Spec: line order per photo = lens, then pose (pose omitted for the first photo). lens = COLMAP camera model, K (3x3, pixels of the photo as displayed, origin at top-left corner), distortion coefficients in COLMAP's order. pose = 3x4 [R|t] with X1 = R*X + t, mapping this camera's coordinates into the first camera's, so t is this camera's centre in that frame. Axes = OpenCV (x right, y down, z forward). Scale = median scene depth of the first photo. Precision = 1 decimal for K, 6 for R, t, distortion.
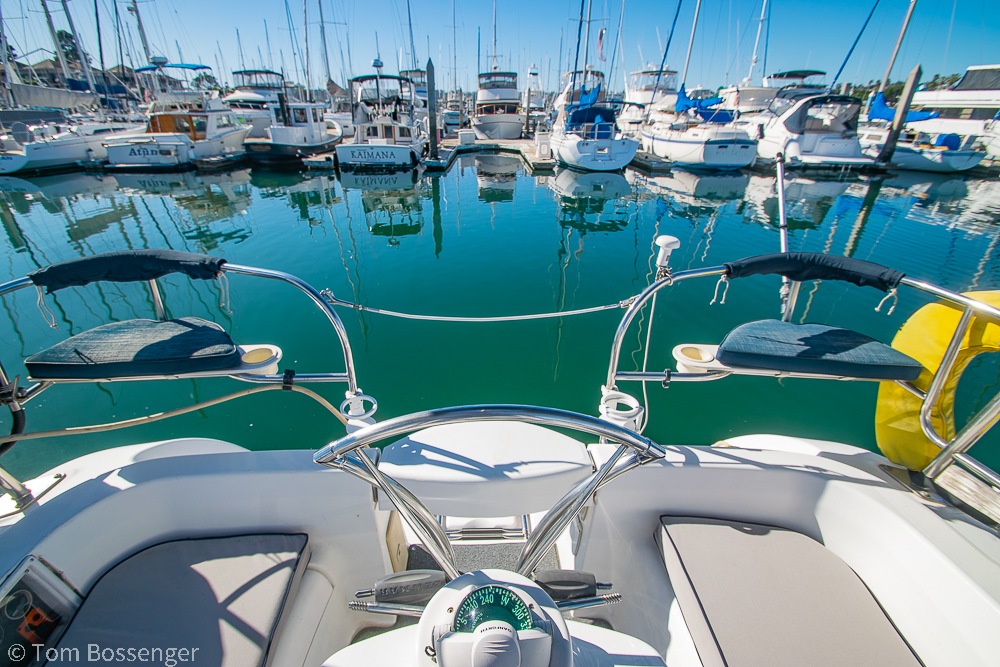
lens RADIAL K [[438.1, 0, 488.5], [0, 438.1, 336.1], [0, 0, 1]] dist [0.015324, -0.018880]
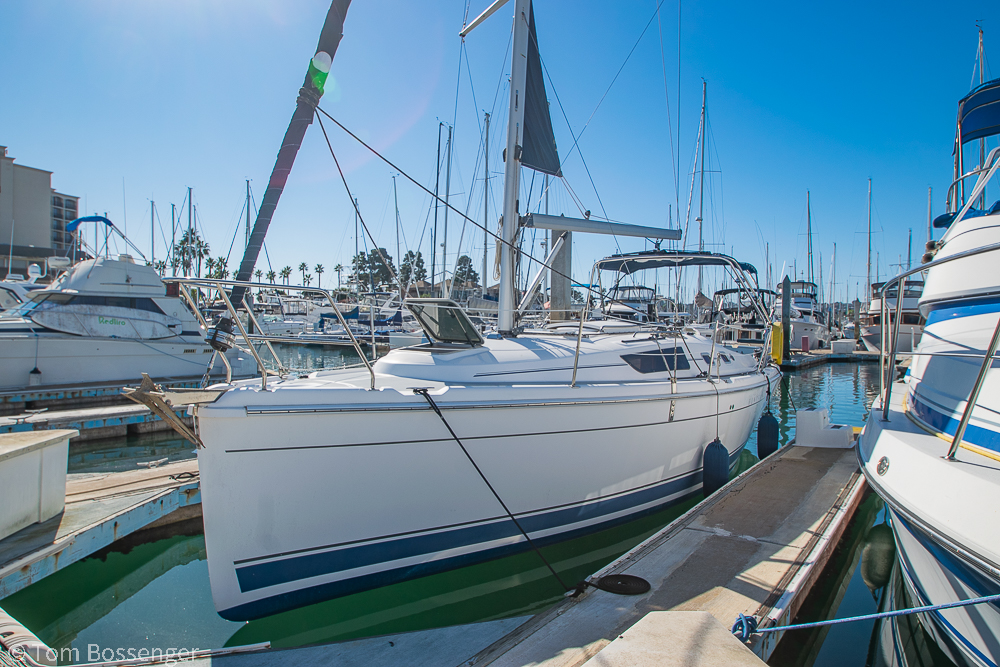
lens RADIAL K [[637.8, 0, 500.0], [0, 637.8, 333.5], [0, 0, 1]] dist [-0.003658, 0.001383]
pose [[0.816306, 0.014332, -0.577442, 0.124390], [-0.271290, 0.892084, -0.361370, 0.165610], [0.509948, 0.451643, 0.732101, -0.285643]]
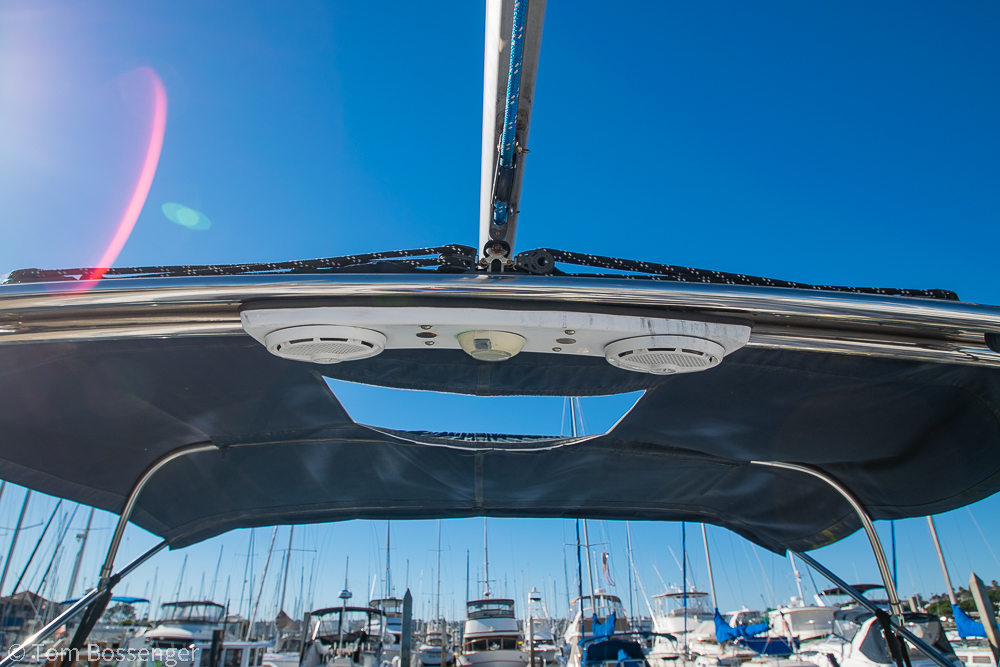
lens RADIAL K [[590.8, 0, 483.6], [0, 590.8, 337.4], [0, 0, 1]] dist [-0.006325, -0.024052]
pose [[0.999784, -0.016471, 0.012644, 0.003385], [0.019836, 0.577625, -0.816061, 0.013668], [0.006138, 0.816136, 0.577828, -0.033859]]
